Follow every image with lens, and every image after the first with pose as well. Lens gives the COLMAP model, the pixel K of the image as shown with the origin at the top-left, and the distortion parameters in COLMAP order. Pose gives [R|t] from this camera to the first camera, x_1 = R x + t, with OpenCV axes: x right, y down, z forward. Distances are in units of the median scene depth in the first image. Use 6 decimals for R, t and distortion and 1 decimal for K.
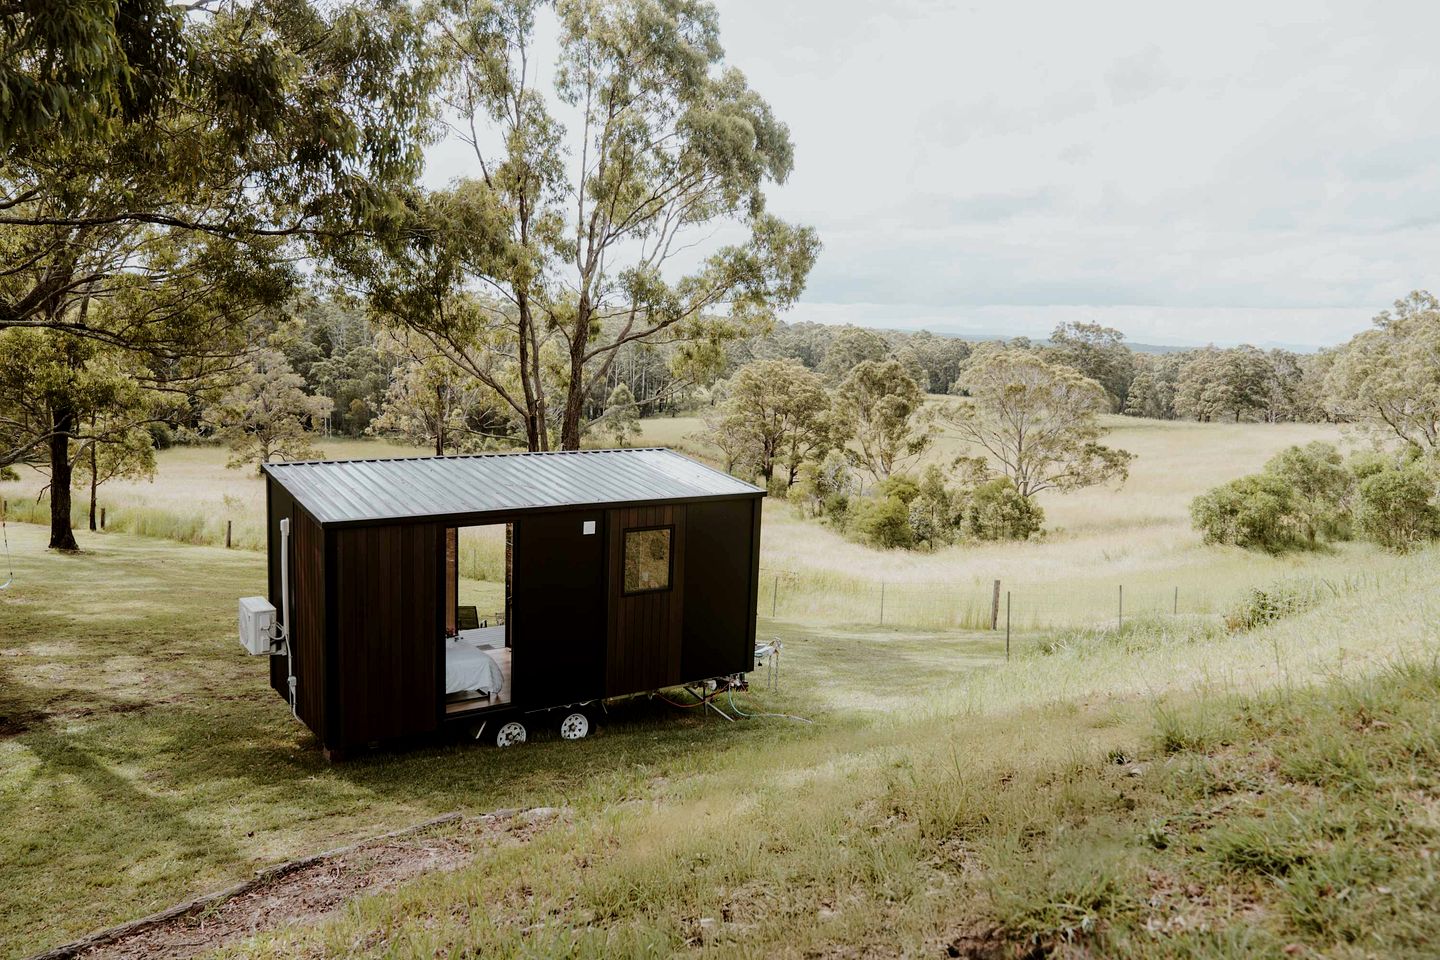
lens RADIAL K [[1273.1, 0, 784.2], [0, 1273.1, 481.7], [0, 0, 1]] dist [-0.066016, -0.001048]
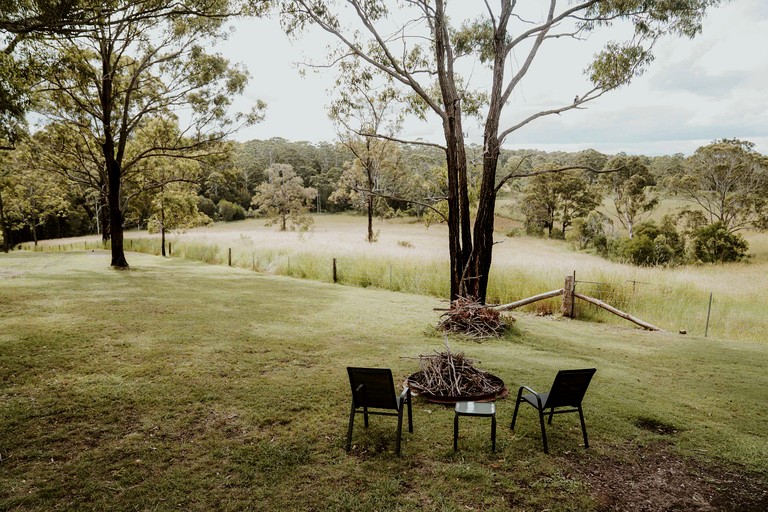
lens RADIAL K [[563.1, 0, 381.4], [0, 563.1, 257.3], [0, 0, 1]] dist [-0.110681, 0.106540]
pose [[0.967104, -0.004583, -0.254341, -0.050875], [0.012753, 0.999454, 0.030481, 0.012609], [0.254063, -0.032722, 0.966634, 0.209479]]
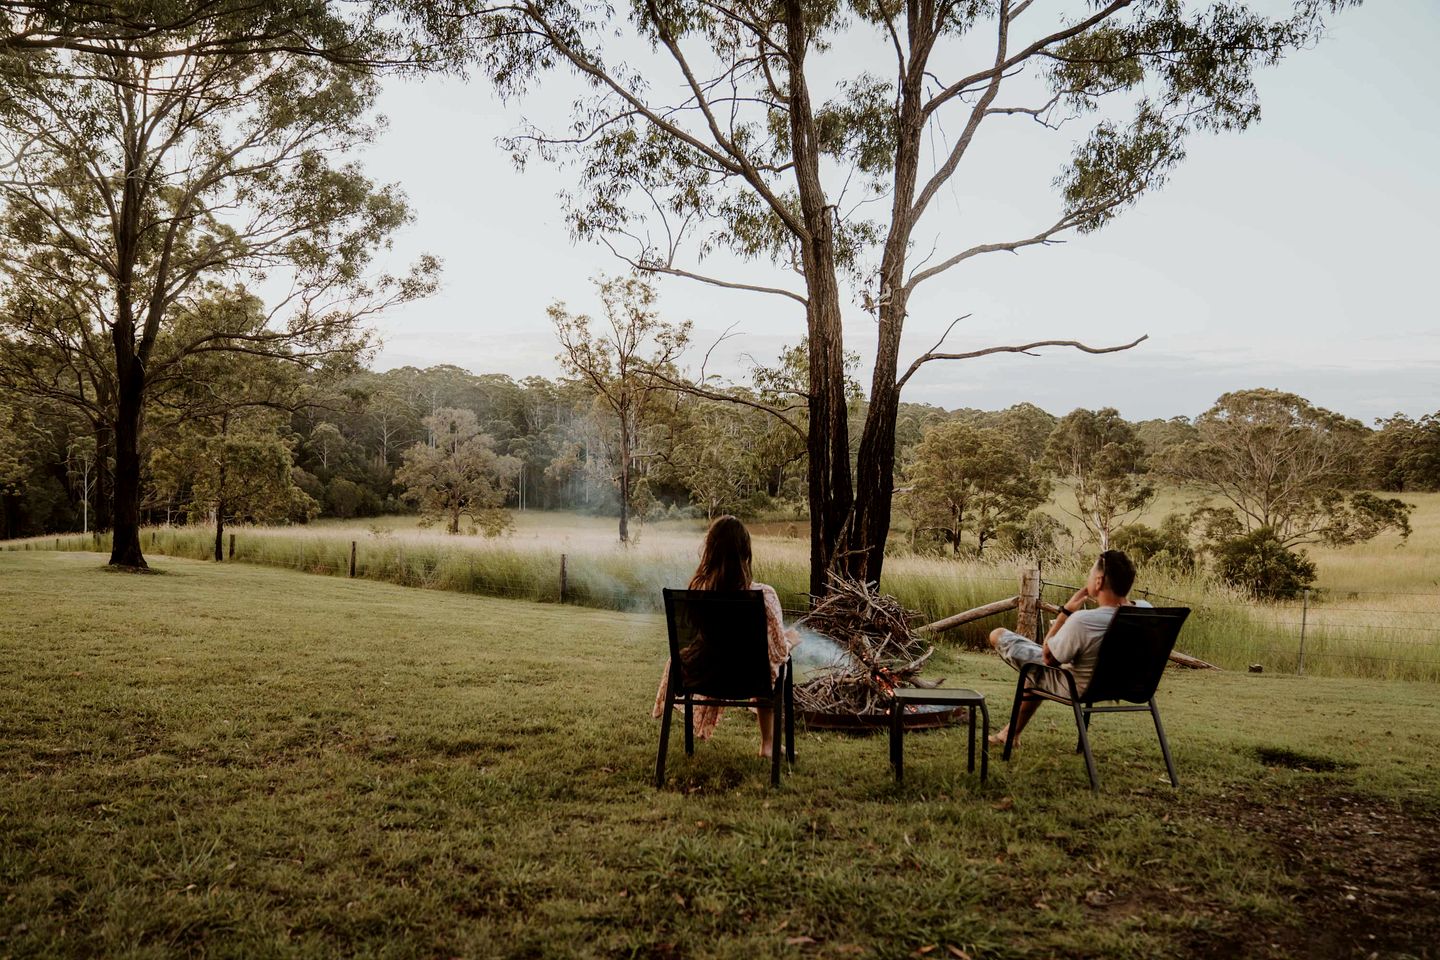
lens RADIAL K [[1055.8, 0, 715.1], [0, 1055.8, 482.5], [0, 0, 1]] dist [-0.110681, 0.106540]
pose [[0.983753, -0.010860, -0.179196, -0.058375], [-0.005048, 0.996101, -0.088079, 0.025854], [0.179454, 0.087553, 0.979863, 0.216894]]
